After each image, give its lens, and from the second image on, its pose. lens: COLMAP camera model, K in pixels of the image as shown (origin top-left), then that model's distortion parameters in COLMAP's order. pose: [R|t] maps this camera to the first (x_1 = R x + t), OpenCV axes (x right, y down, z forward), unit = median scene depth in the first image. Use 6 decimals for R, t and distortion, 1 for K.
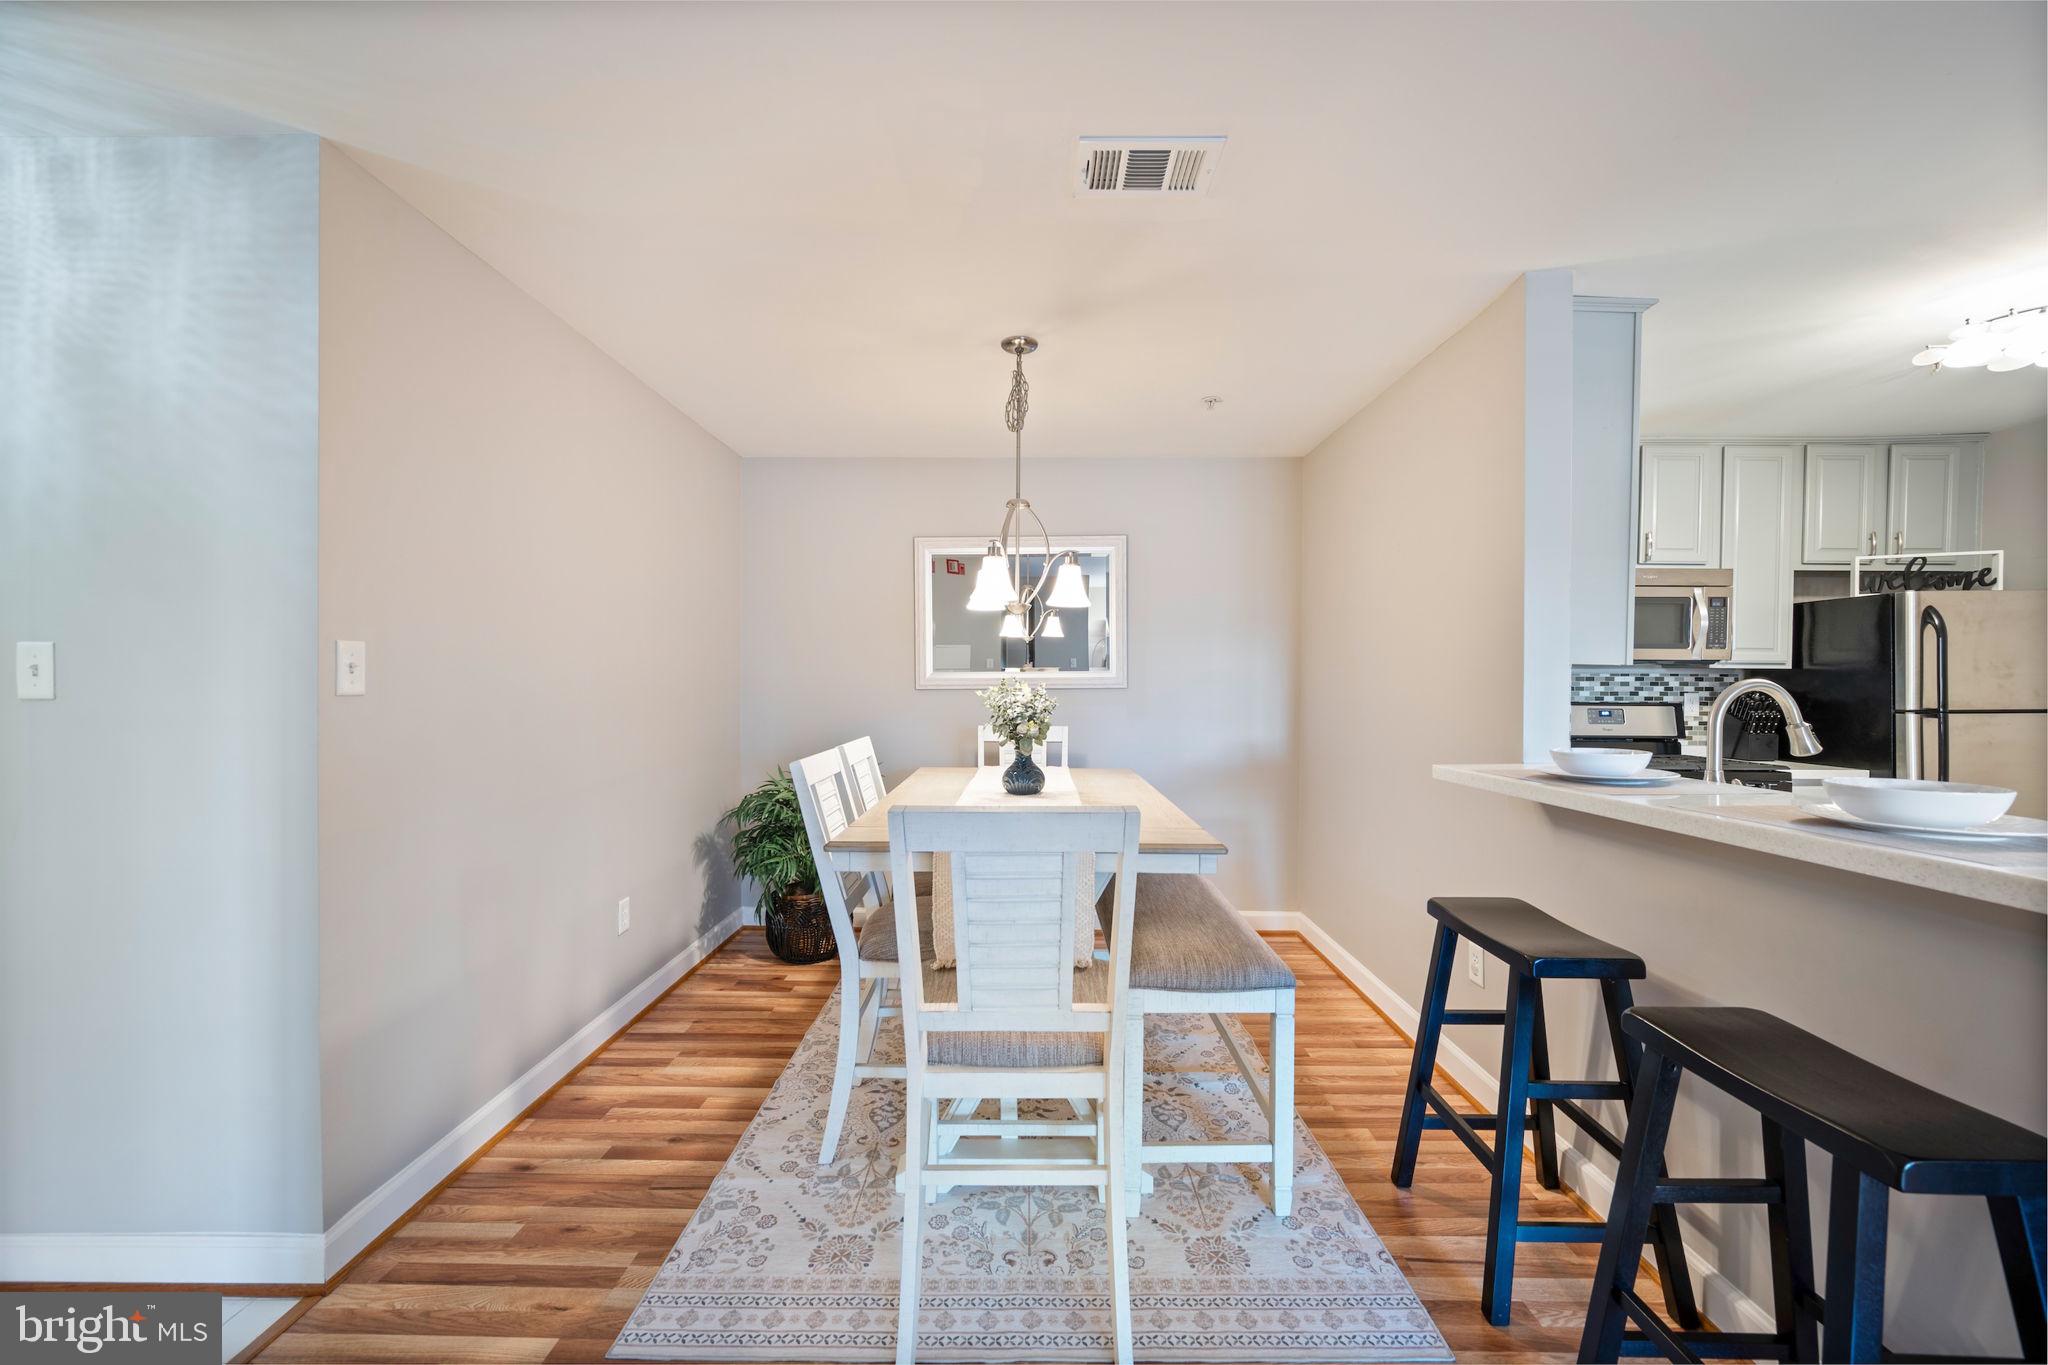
lens RADIAL K [[801.0, 0, 1024.6], [0, 801.0, 681.6], [0, 0, 1]] dist [0.000122, -0.000649]
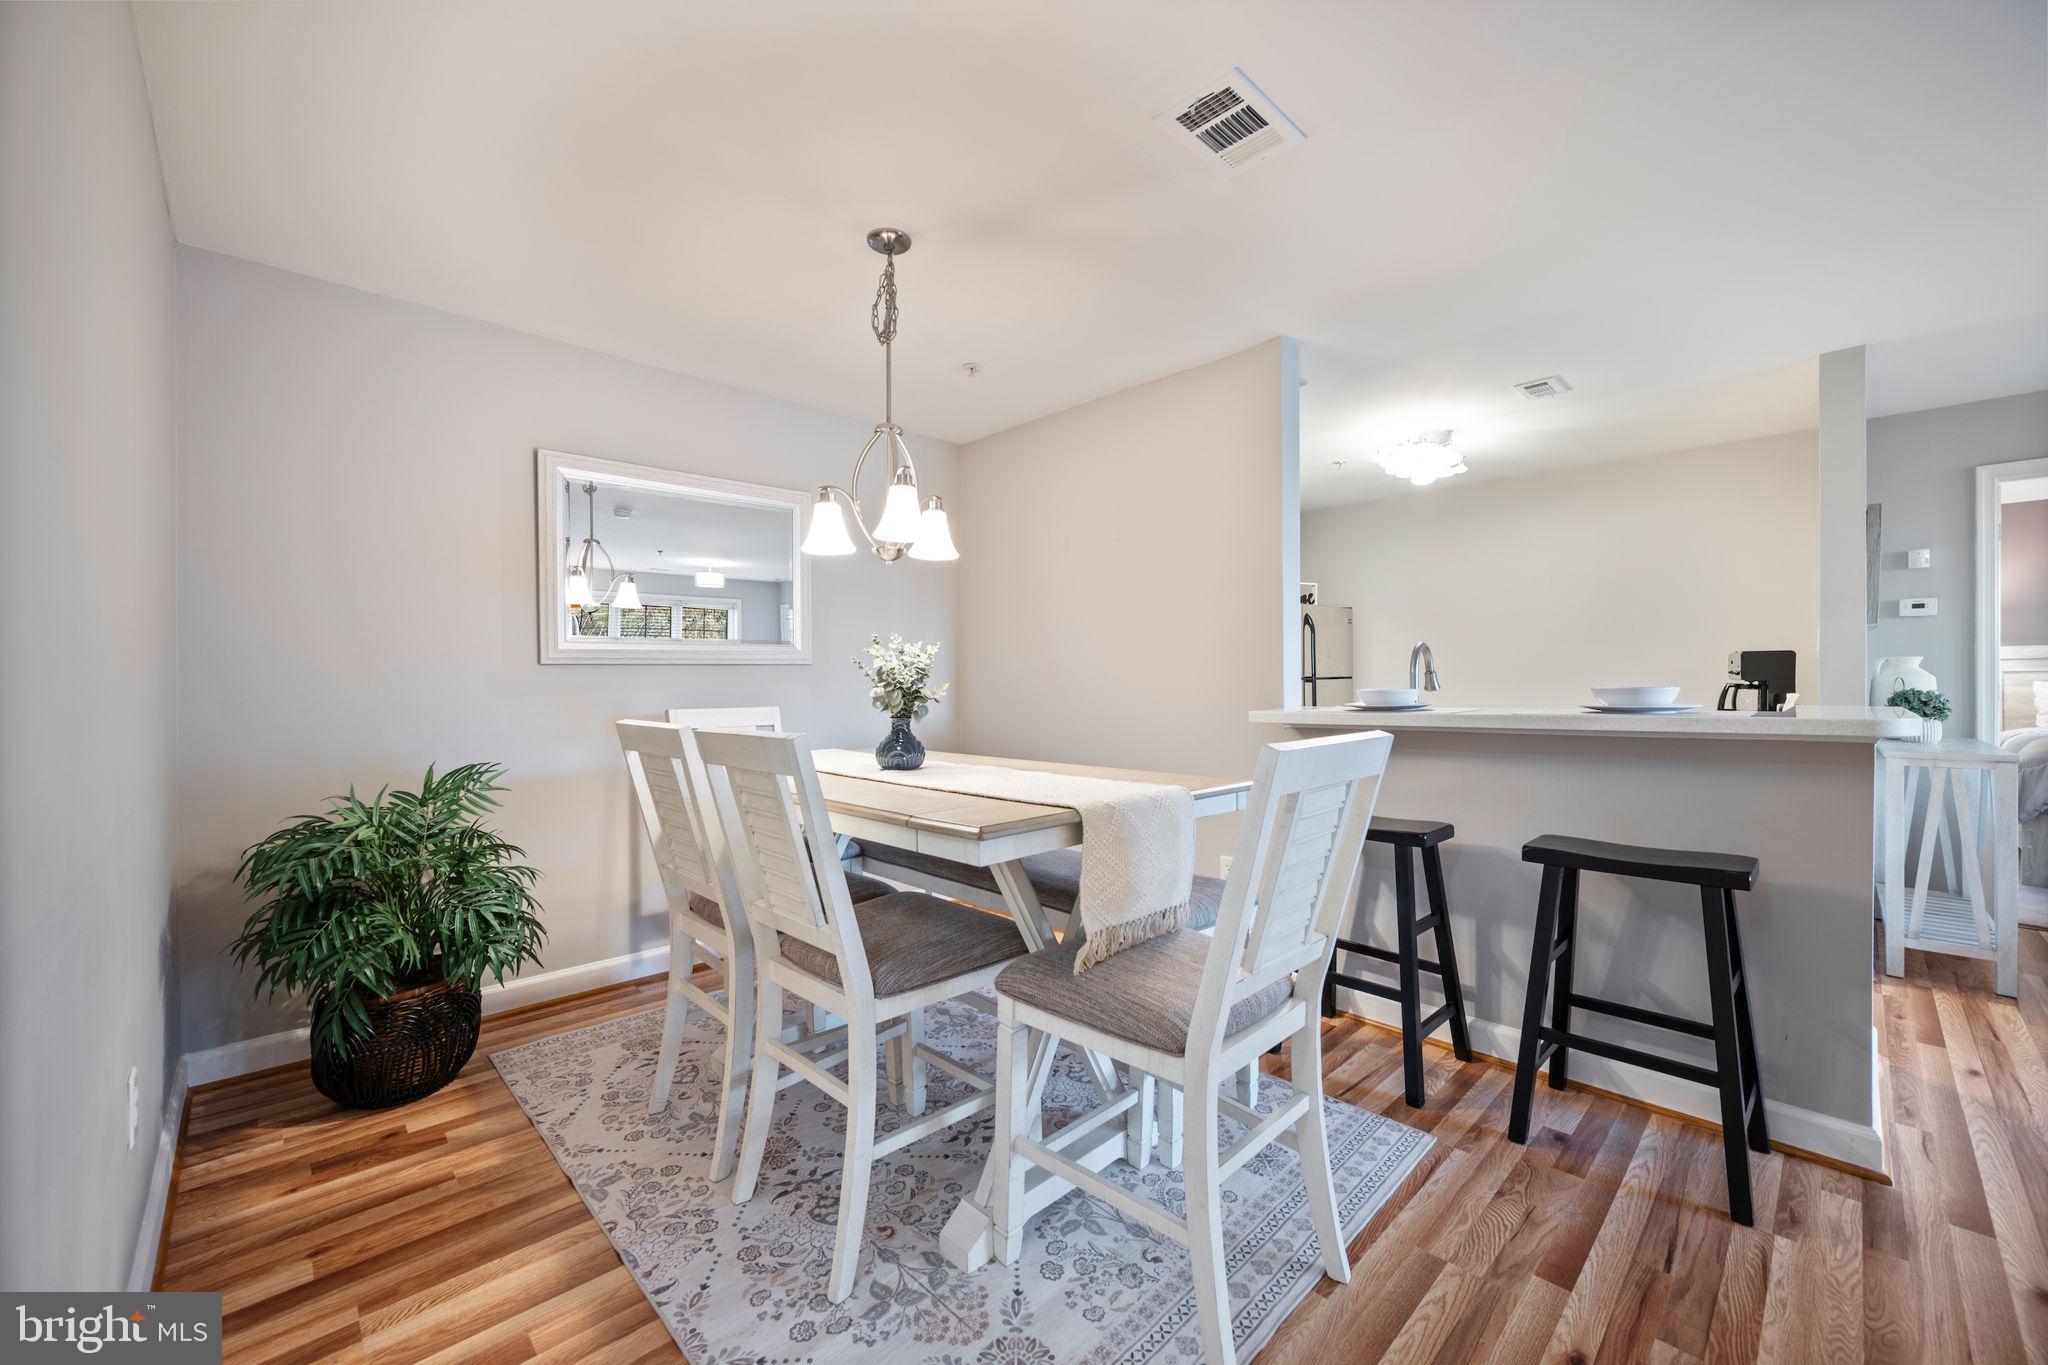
lens RADIAL K [[801.0, 0, 1027.7], [0, 801.0, 678.5], [0, 0, 1]] dist [0.000122, -0.000649]
pose [[0.708166, -0.003748, 0.706036, -0.495487], [0.010187, 0.999936, -0.004909, 0.046601], [-0.705973, 0.010669, 0.708159, 0.297933]]
